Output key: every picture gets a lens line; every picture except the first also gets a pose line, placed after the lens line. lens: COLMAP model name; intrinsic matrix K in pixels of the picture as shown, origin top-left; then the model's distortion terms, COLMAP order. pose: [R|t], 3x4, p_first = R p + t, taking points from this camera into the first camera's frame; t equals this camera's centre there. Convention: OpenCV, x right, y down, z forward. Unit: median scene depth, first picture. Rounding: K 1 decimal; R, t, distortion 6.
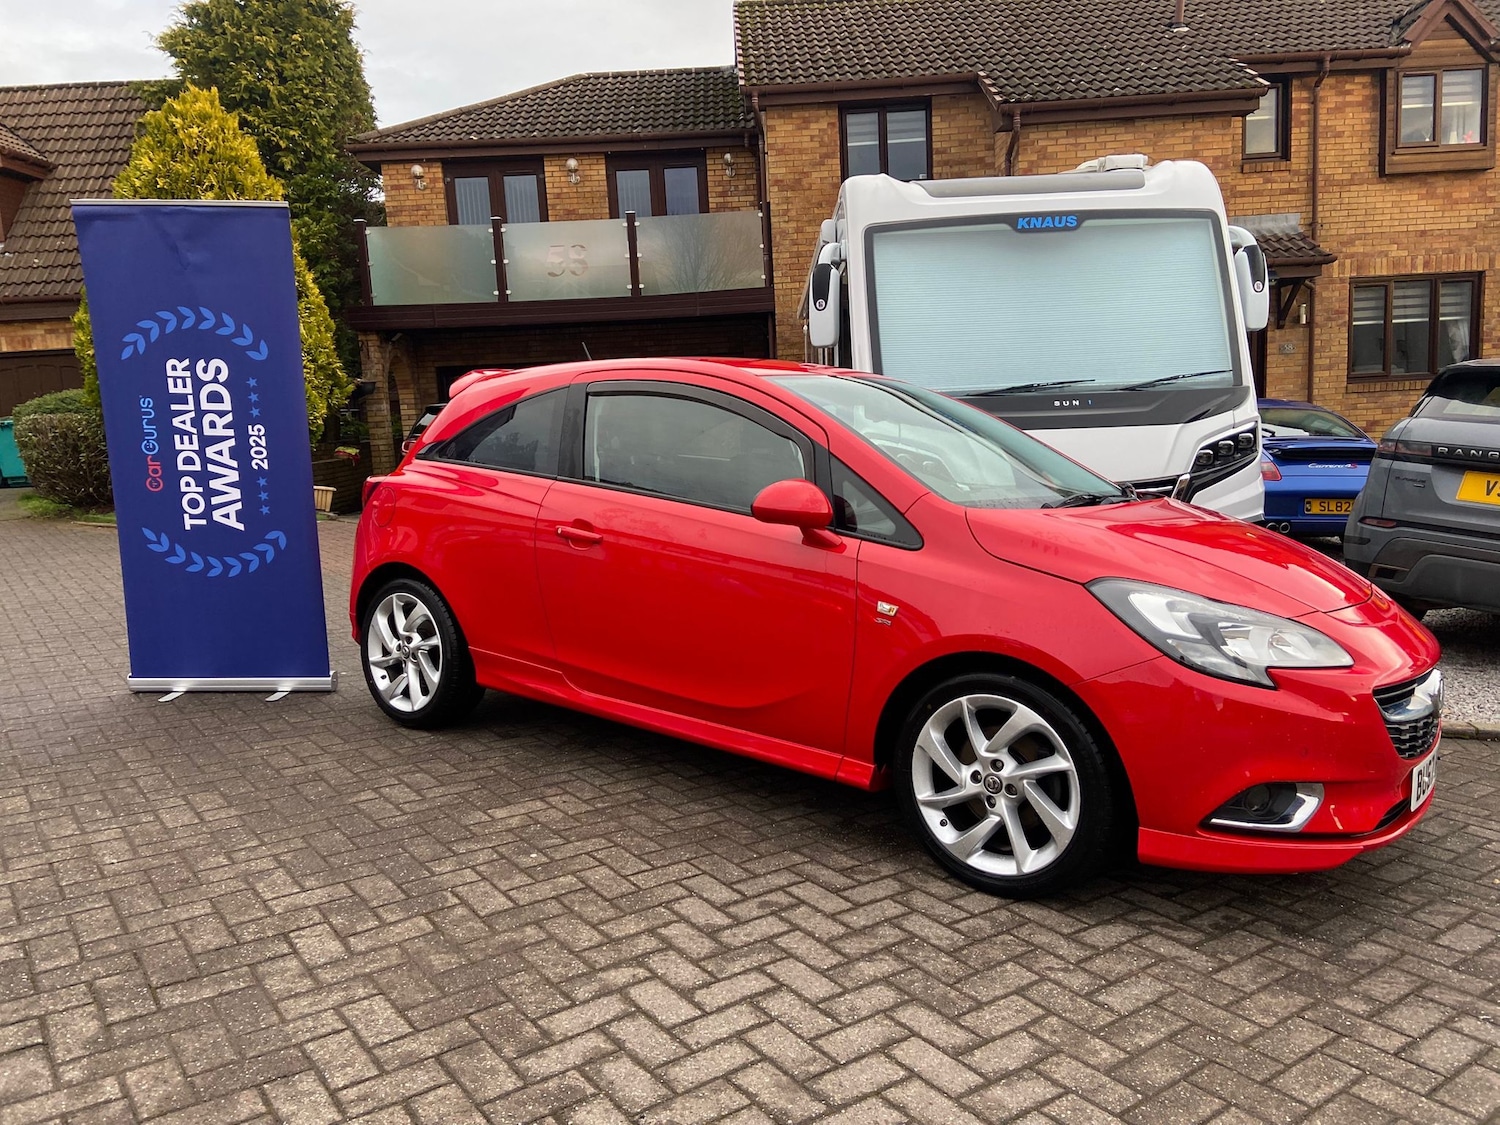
lens RADIAL K [[1127.8, 0, 751.5], [0, 1127.8, 551.2], [0, 0, 1]] dist [0.120769, -0.143695]
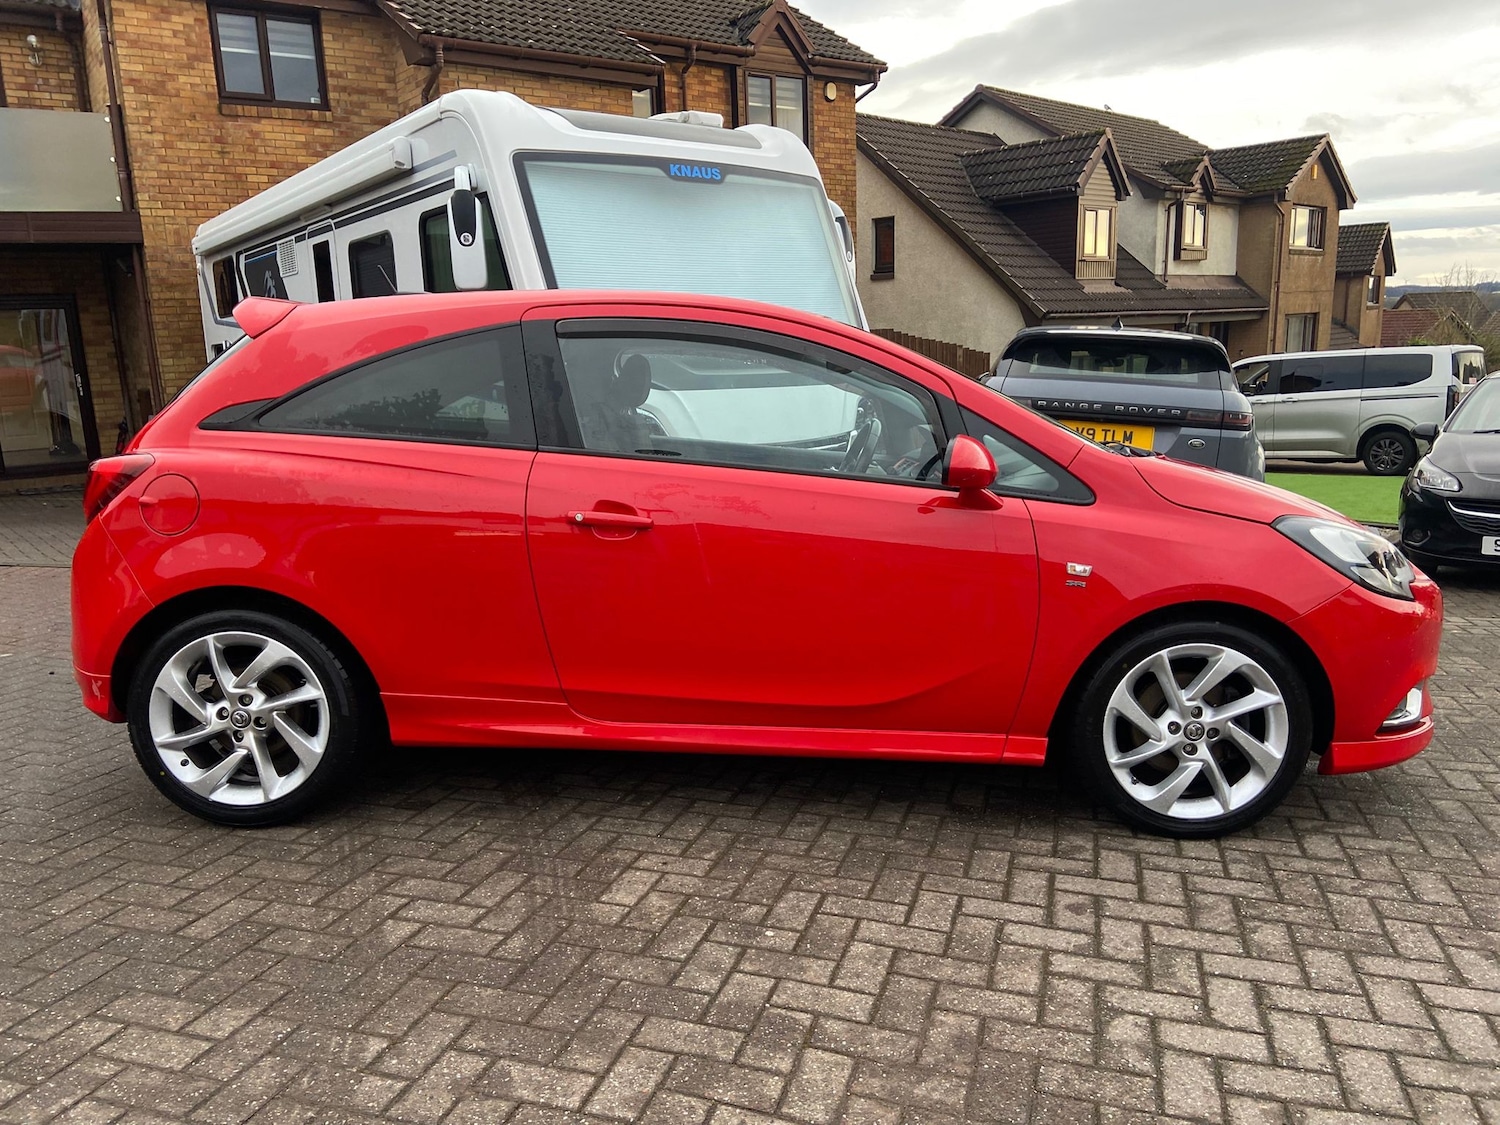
lens RADIAL K [[1129.1, 0, 742.8], [0, 1129.1, 573.5], [0, 0, 1]] dist [0.121951, -0.151936]
pose [[0.802919, -0.100846, 0.587495, -0.420805], [0.072719, 0.994795, 0.071378, -0.021393], [-0.591636, -0.014589, 0.806073, 0.259338]]
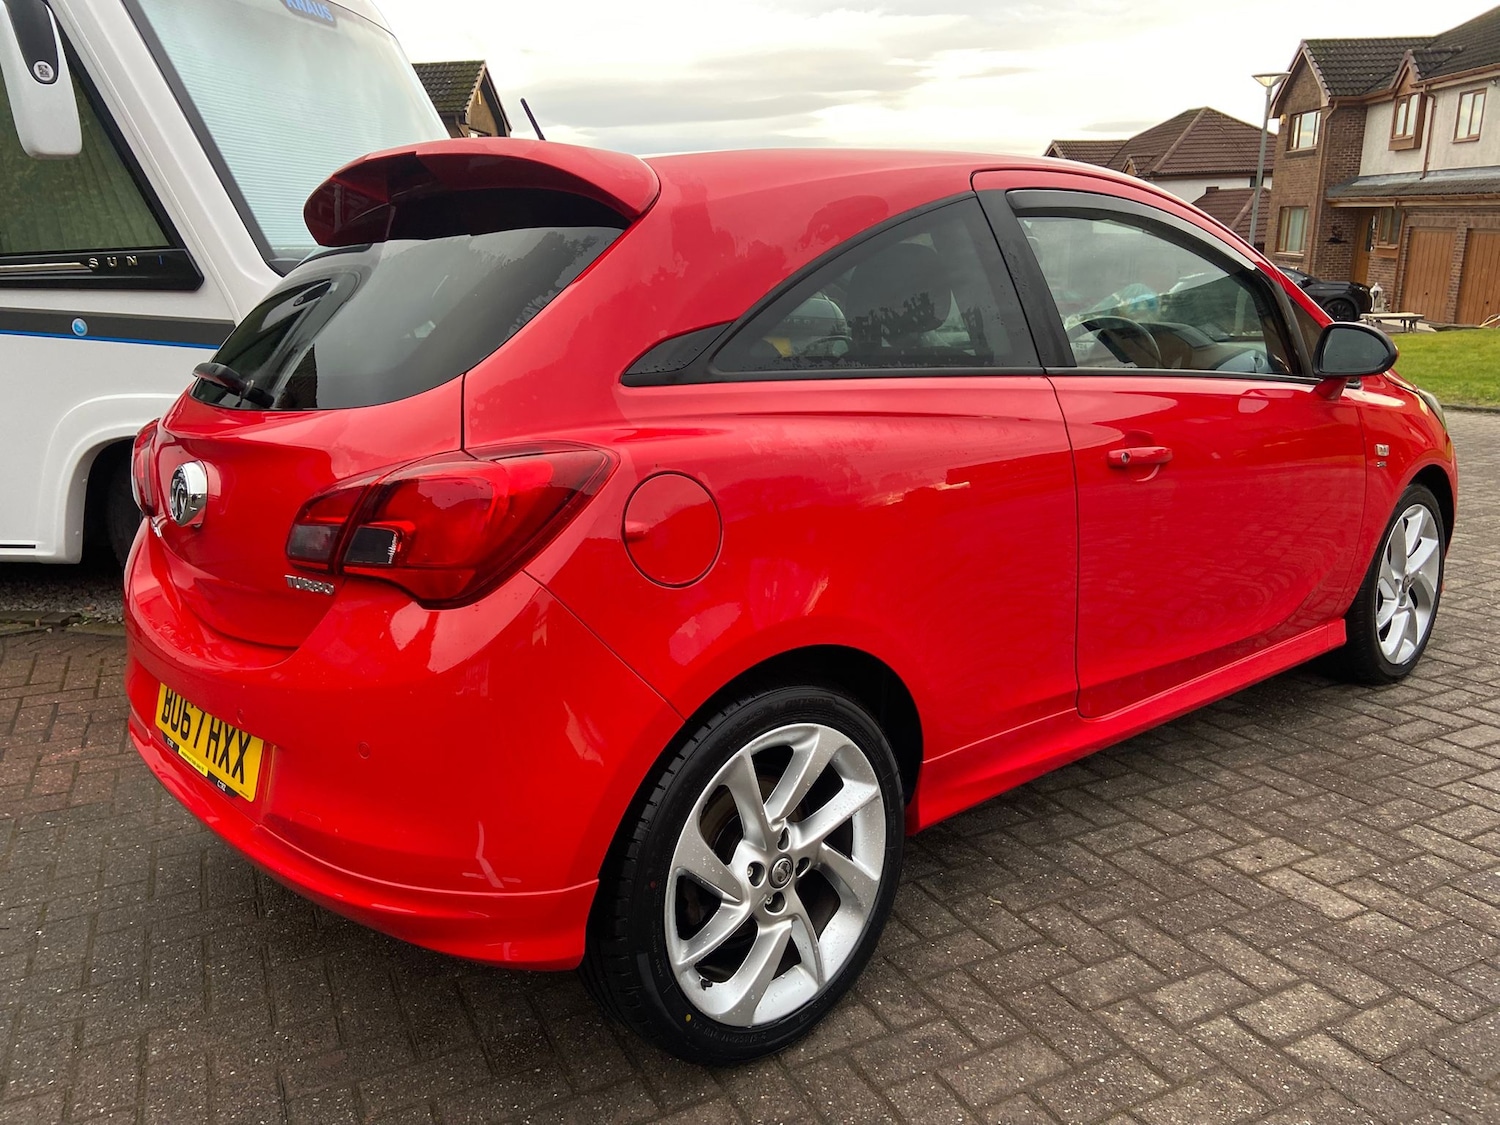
lens RADIAL K [[1129.1, 0, 742.8], [0, 1129.1, 573.5], [0, 0, 1]] dist [0.121951, -0.151936]
pose [[0.189744, -0.242582, 0.951394, -0.606621], [0.148697, 0.964920, 0.216375, -0.091088], [-0.970508, 0.100413, 0.219159, 0.847934]]
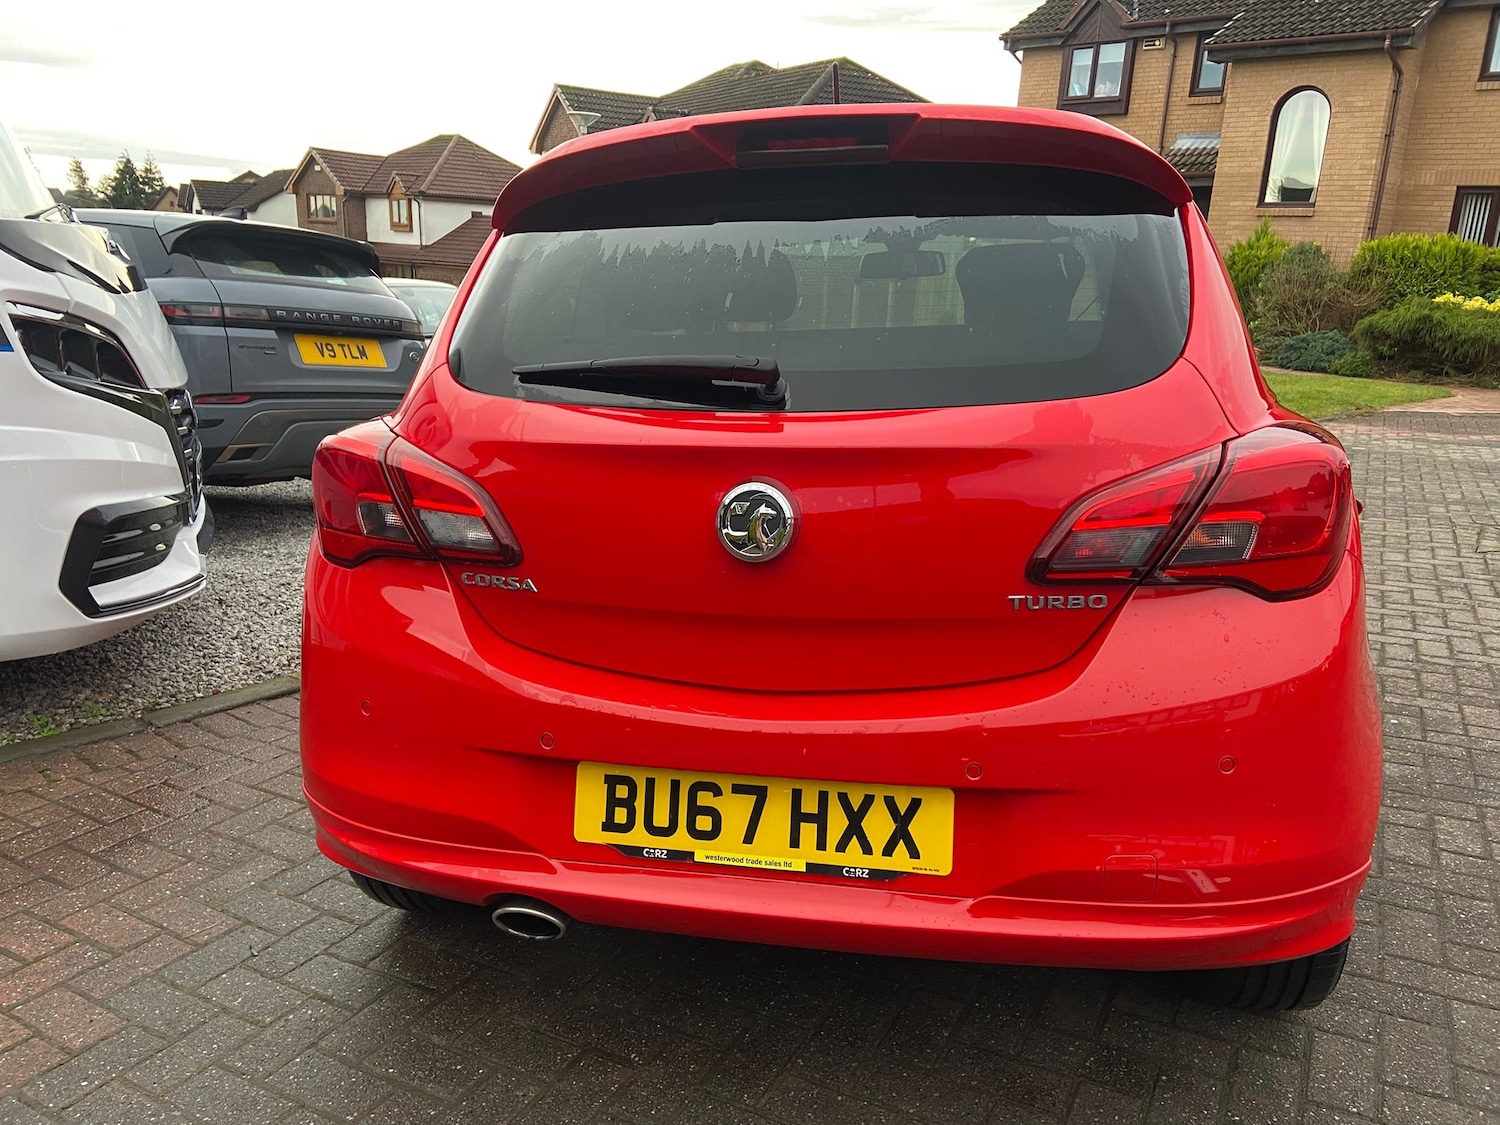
lens RADIAL K [[1128.7, 0, 748.8], [0, 1128.7, 567.5], [0, 0, 1]] dist [0.115163, -0.142843]
pose [[-0.430726, -0.212482, 0.877112, -0.531067], [0.103398, 0.953870, 0.281853, -0.133679], [-0.896540, 0.212093, -0.388887, 1.235078]]
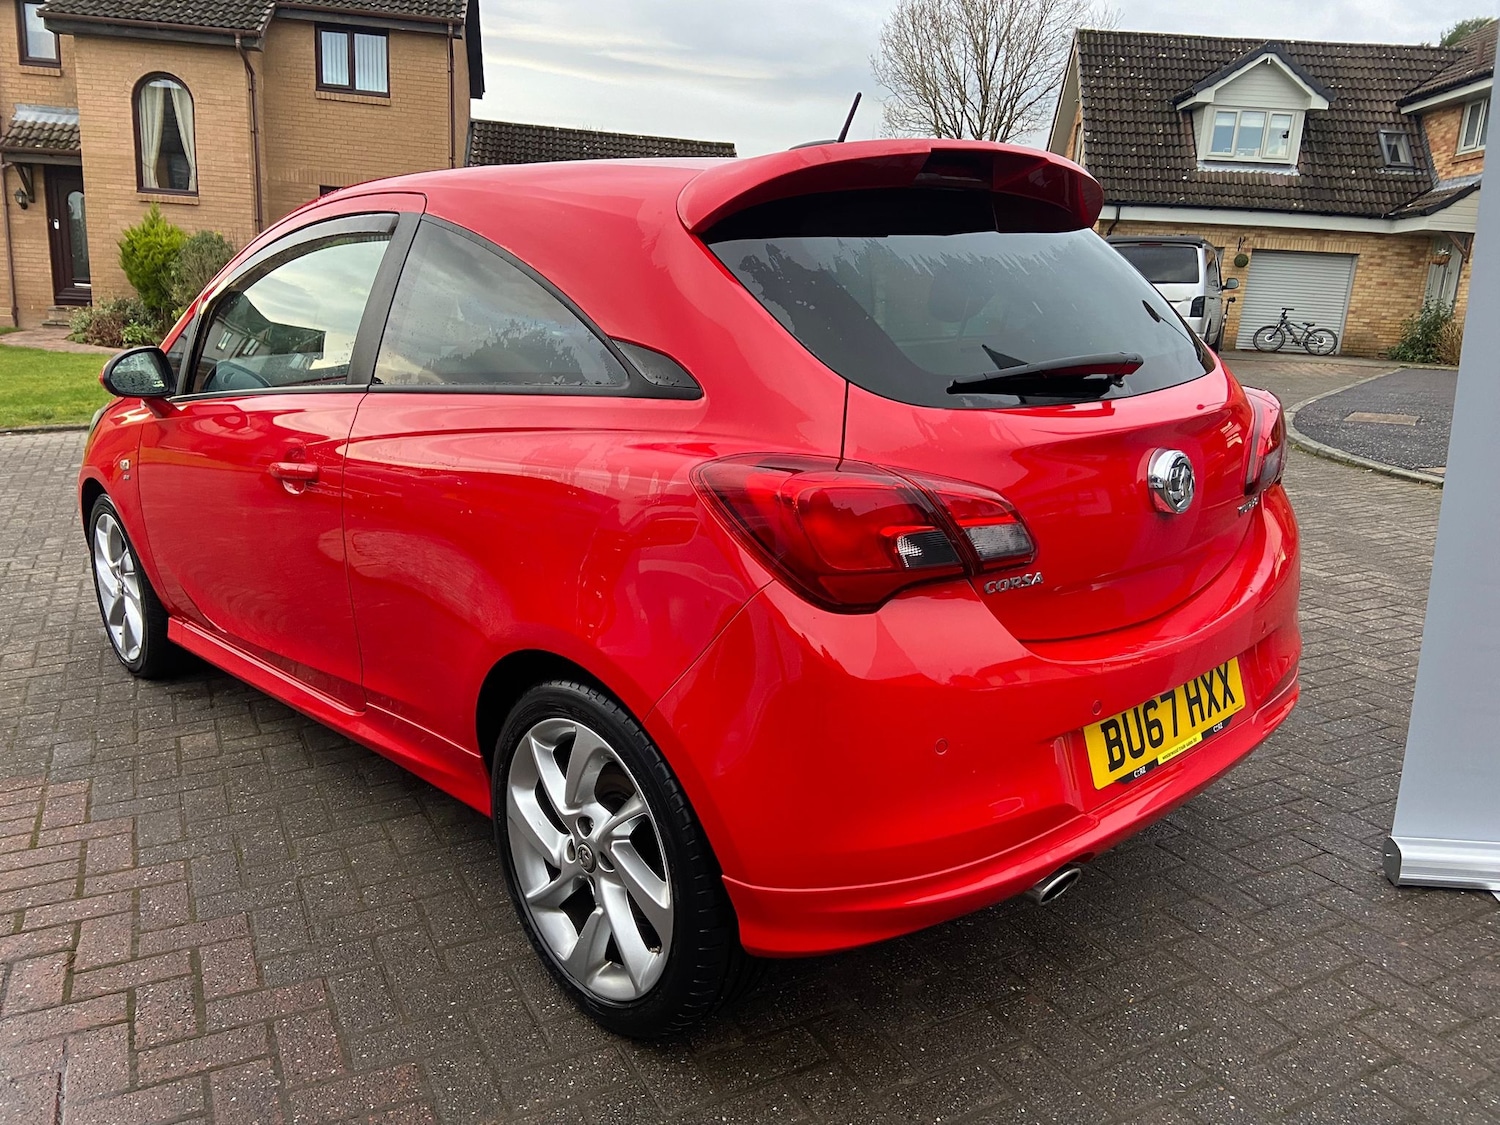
lens RADIAL K [[1127.8, 0, 751.5], [0, 1127.8, 551.2], [0, 0, 1]] dist [0.120769, -0.143695]
pose [[-0.986874, -0.040458, 0.156343, -0.186332], [0.015376, 0.940172, 0.340352, -0.171887], [-0.160760, 0.338288, -0.927209, 1.502190]]
